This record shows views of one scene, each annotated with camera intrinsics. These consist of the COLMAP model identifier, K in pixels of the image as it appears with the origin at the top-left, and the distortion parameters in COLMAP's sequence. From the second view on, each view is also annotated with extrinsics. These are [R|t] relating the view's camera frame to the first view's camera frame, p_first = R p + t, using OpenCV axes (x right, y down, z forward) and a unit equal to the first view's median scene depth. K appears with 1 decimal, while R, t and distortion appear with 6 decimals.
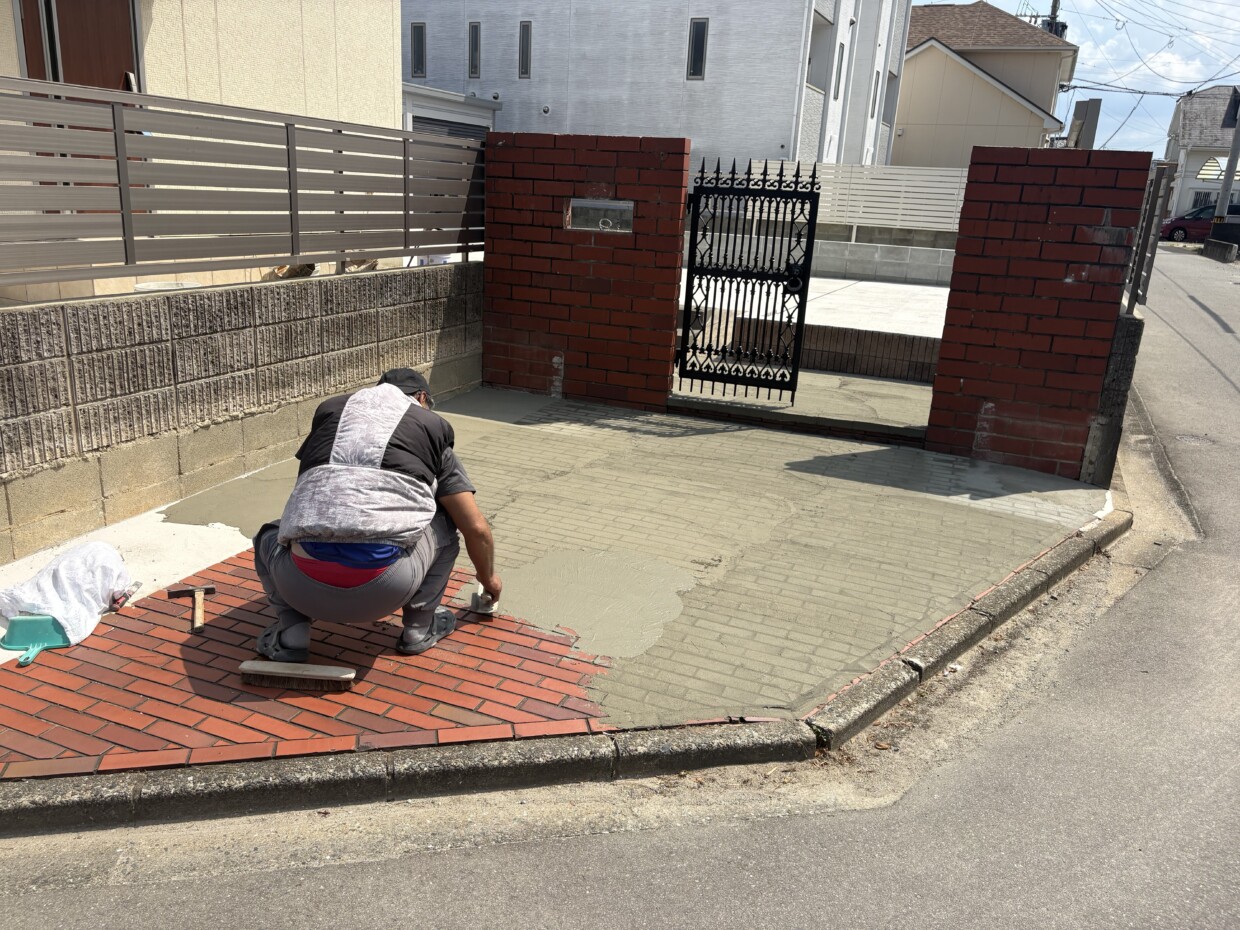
lens RADIAL K [[957.2, 0, 611.5], [0, 957.2, 482.3], [0, 0, 1]] dist [0.056868, -0.071237]
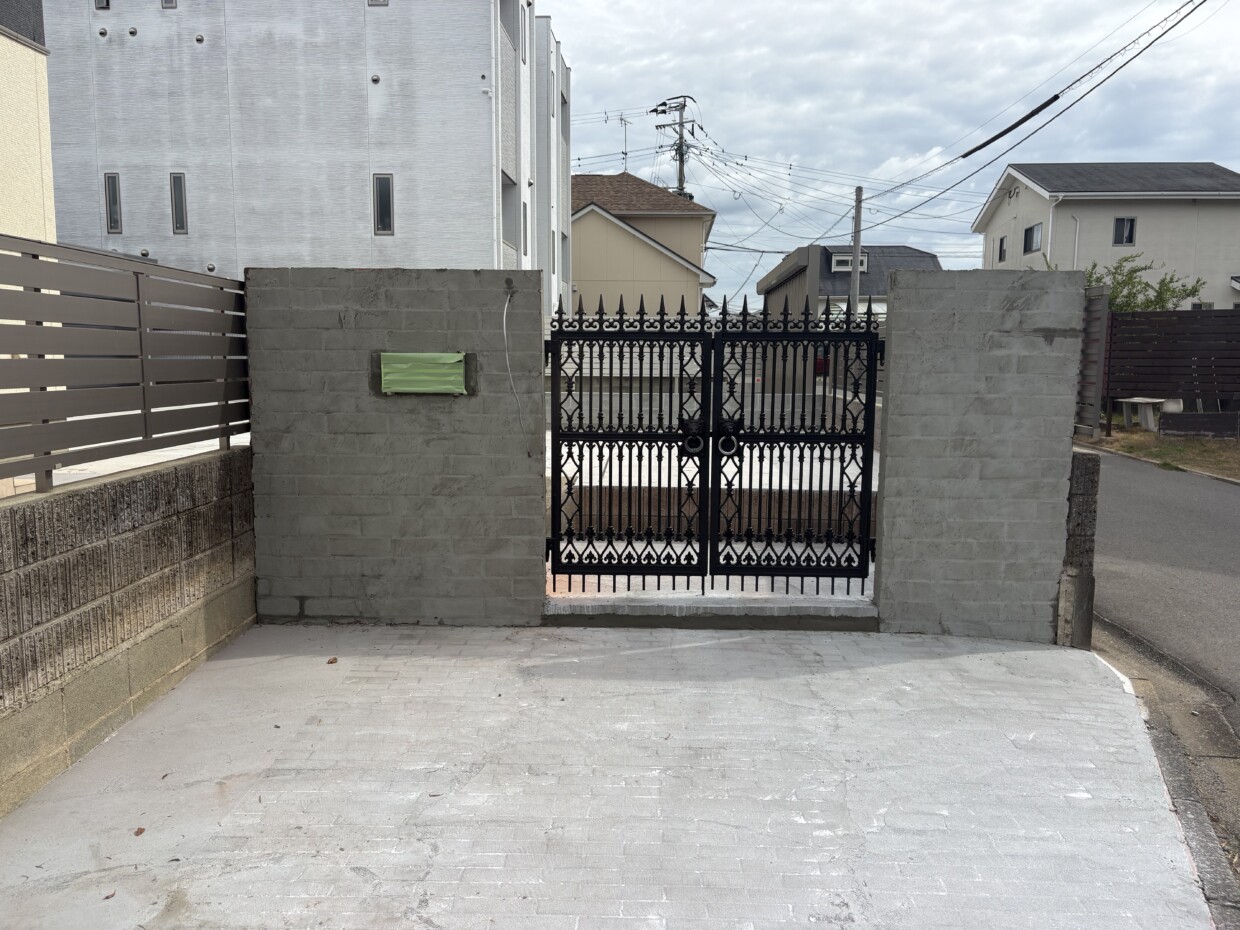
lens RADIAL K [[957.2, 0, 644.7], [0, 957.2, 480.9], [0, 0, 1]] dist [0.056868, -0.071237]
pose [[0.927828, -0.094548, 0.360827, -0.132188], [0.149293, 0.980611, -0.126941, -0.079690], [-0.341829, 0.171648, 0.923953, 0.279600]]
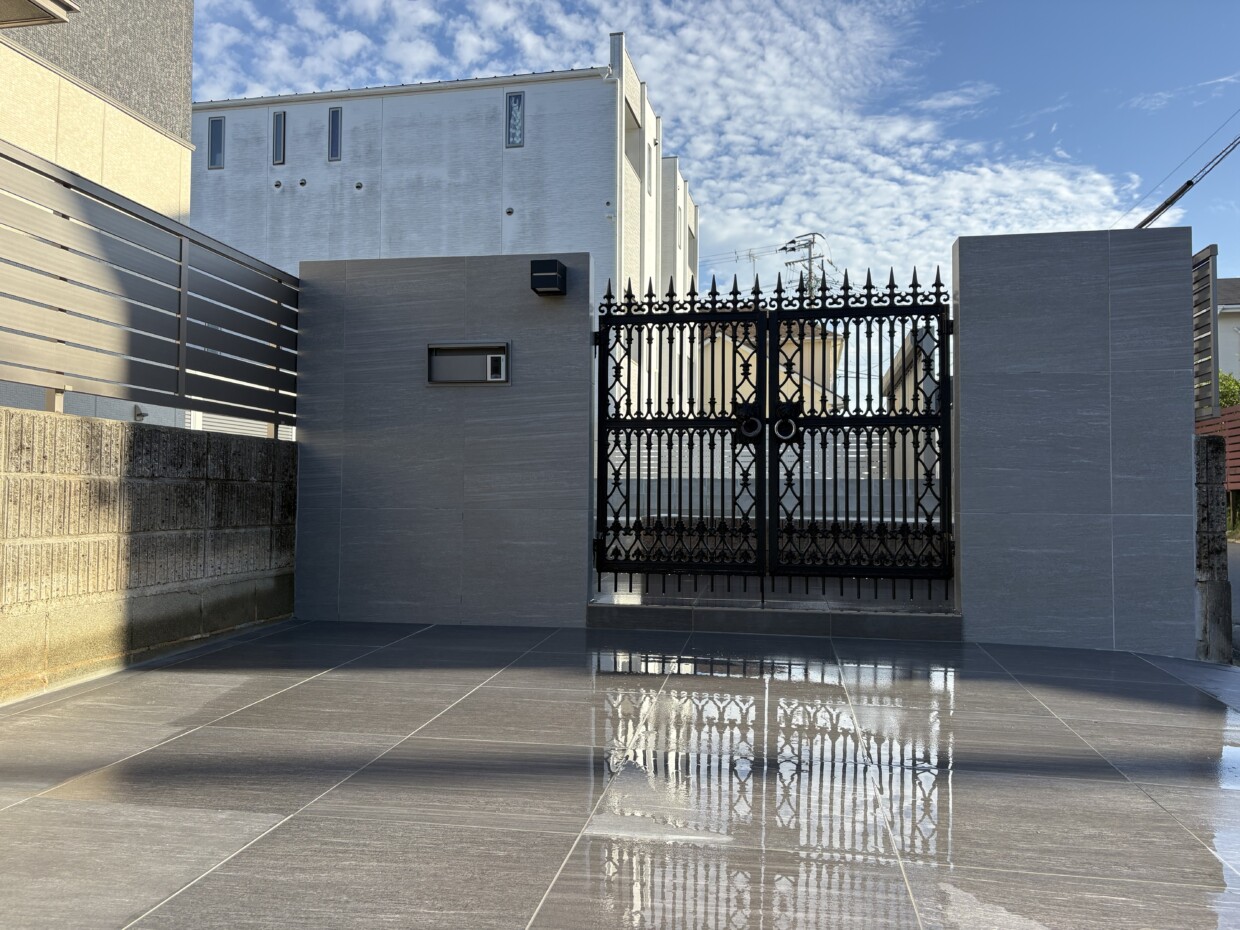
lens RADIAL K [[957.2, 0, 638.9], [0, 957.2, 452.6], [0, 0, 1]] dist [0.056868, -0.071237]
pose [[0.972597, -0.045929, 0.227917, -0.058323], [0.118618, 0.941137, -0.316529, 0.033065], [-0.199963, 0.334890, 0.920795, 0.335233]]
